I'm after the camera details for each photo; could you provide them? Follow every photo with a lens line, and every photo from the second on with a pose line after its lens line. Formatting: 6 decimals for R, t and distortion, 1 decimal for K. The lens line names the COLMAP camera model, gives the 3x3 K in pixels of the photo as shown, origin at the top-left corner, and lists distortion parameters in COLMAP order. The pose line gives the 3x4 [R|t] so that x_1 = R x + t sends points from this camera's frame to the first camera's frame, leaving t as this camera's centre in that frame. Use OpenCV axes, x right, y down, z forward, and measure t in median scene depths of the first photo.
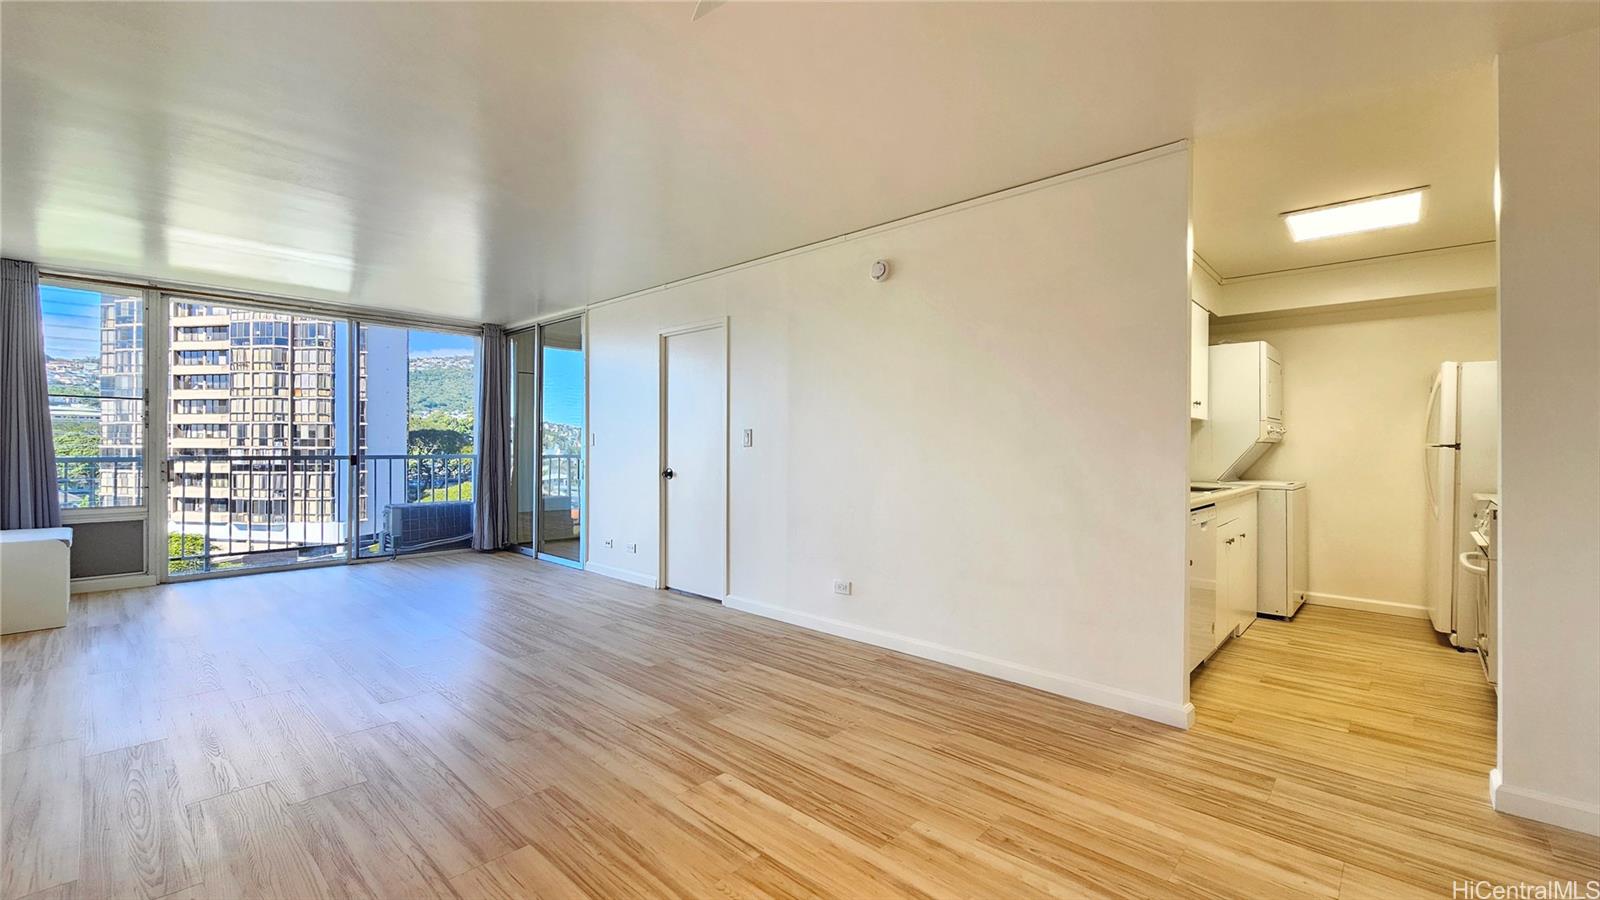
lens RADIAL K [[655.0, 0, 793.6], [0, 655.0, 442.7], [0, 0, 1]] dist [-0.000410, -0.000762]
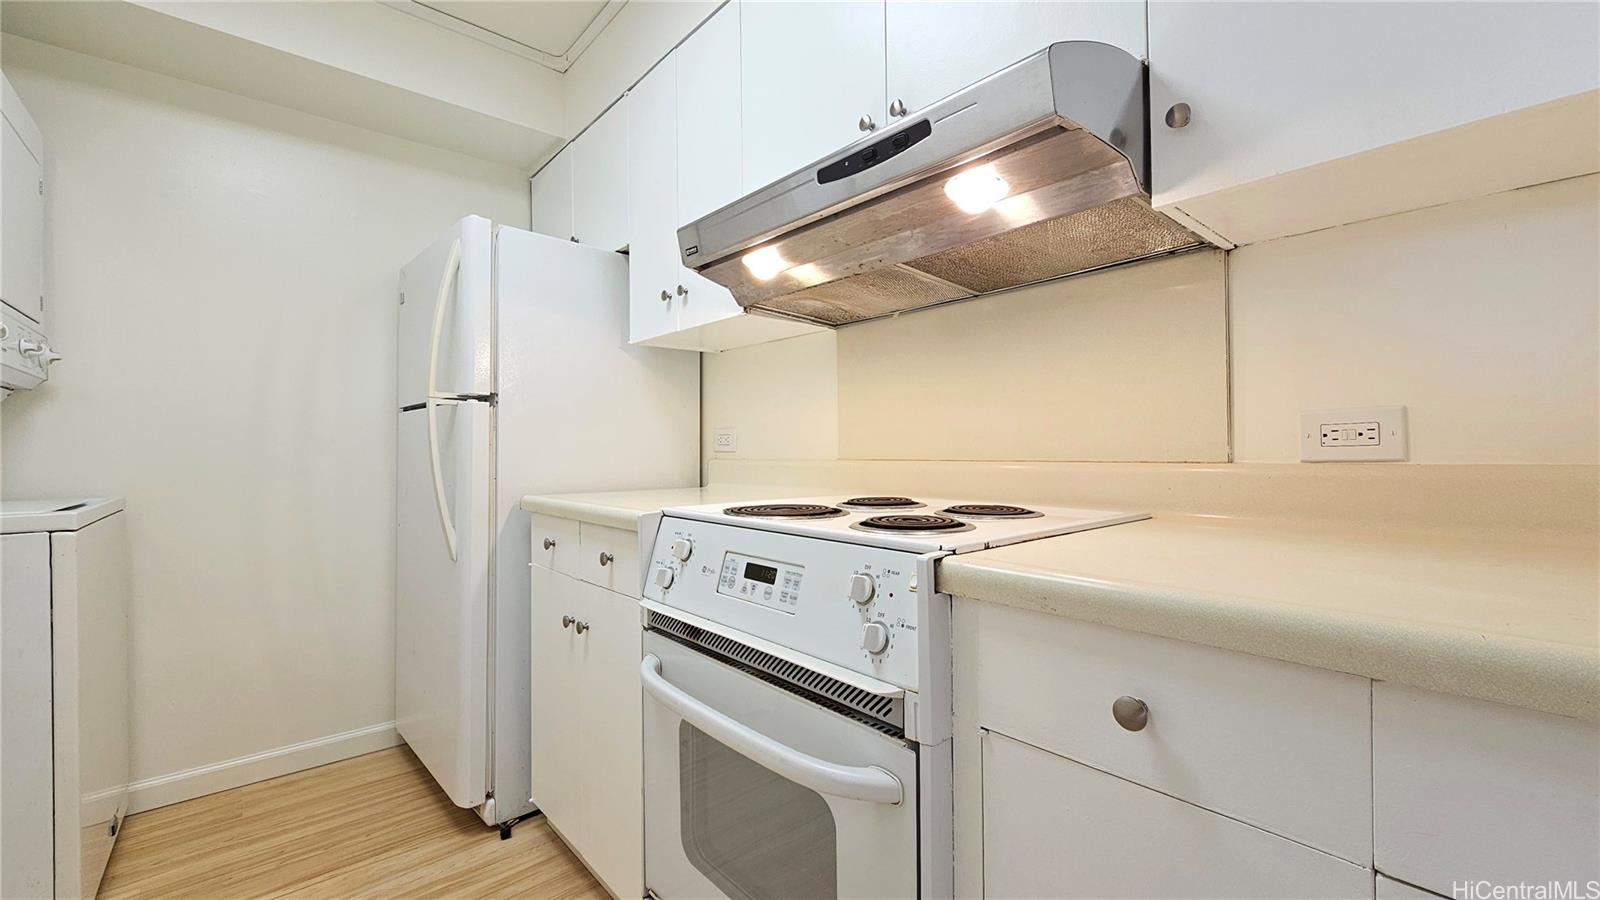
lens RADIAL K [[655.0, 0, 806.3], [0, 655.0, 440.5], [0, 0, 1]] dist [-0.000410, -0.000762]
pose [[0.097447, -0.000719, 0.995240, 0.487609], [0.005425, 0.999985, 0.000191, 0.031740], [-0.995226, 0.005381, 0.097449, 0.625937]]
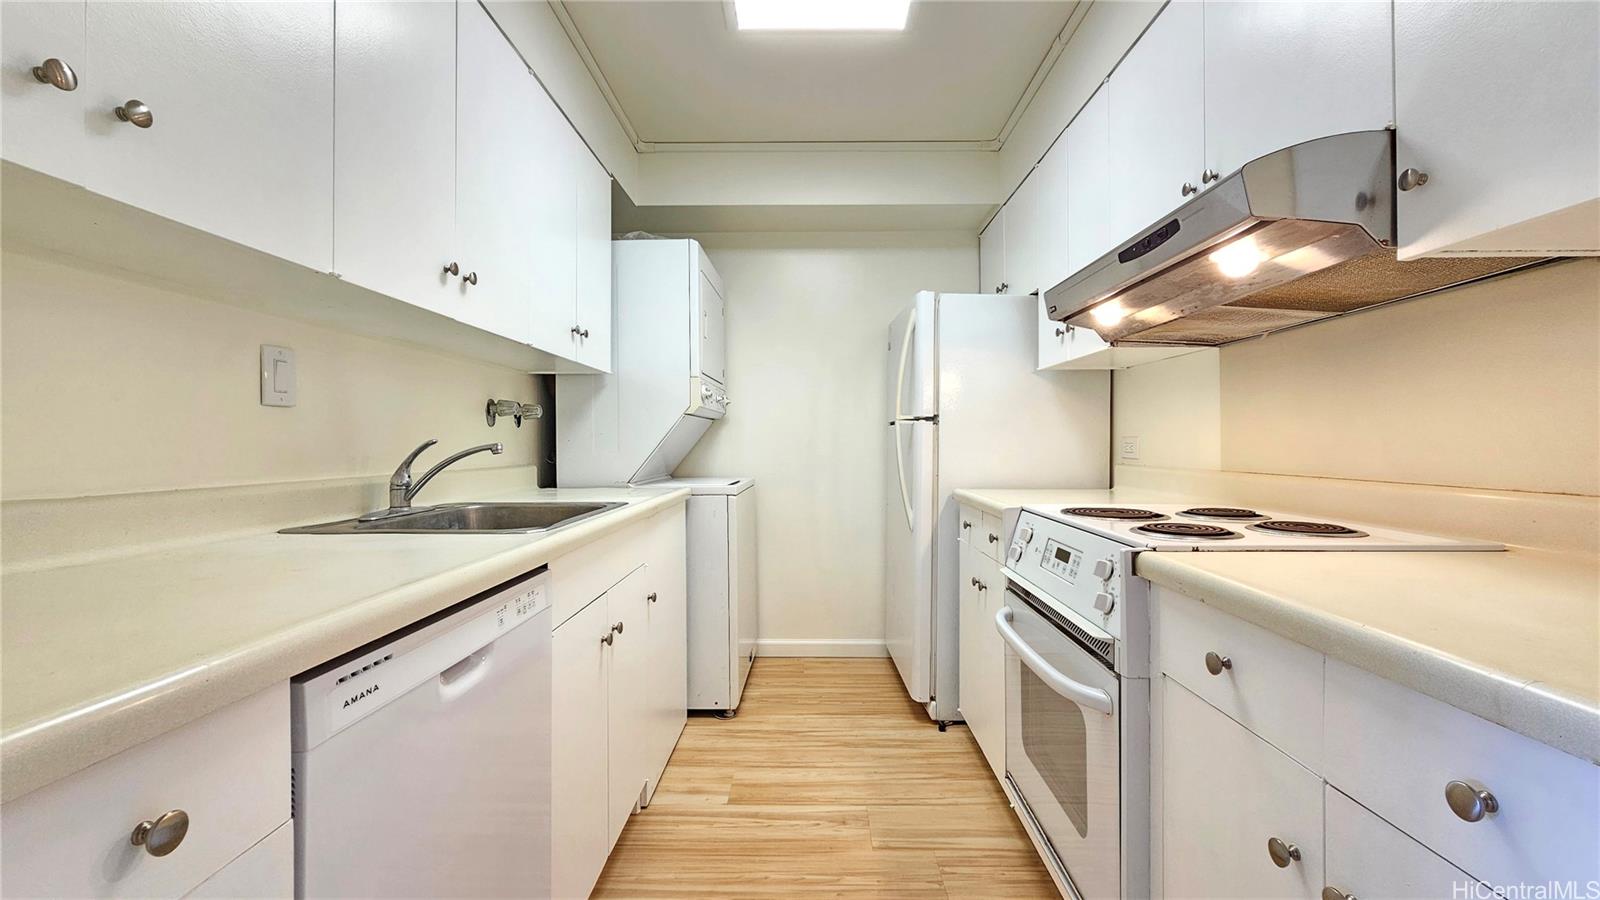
lens RADIAL K [[655.0, 0, 809.0], [0, 655.0, 443.9], [0, 0, 1]] dist [-0.000410, -0.000762]
pose [[0.736036, -0.012746, 0.676822, 0.405752], [0.005853, 0.999905, 0.012466, 0.018940], [-0.676917, -0.005214, 0.736041, 0.513922]]
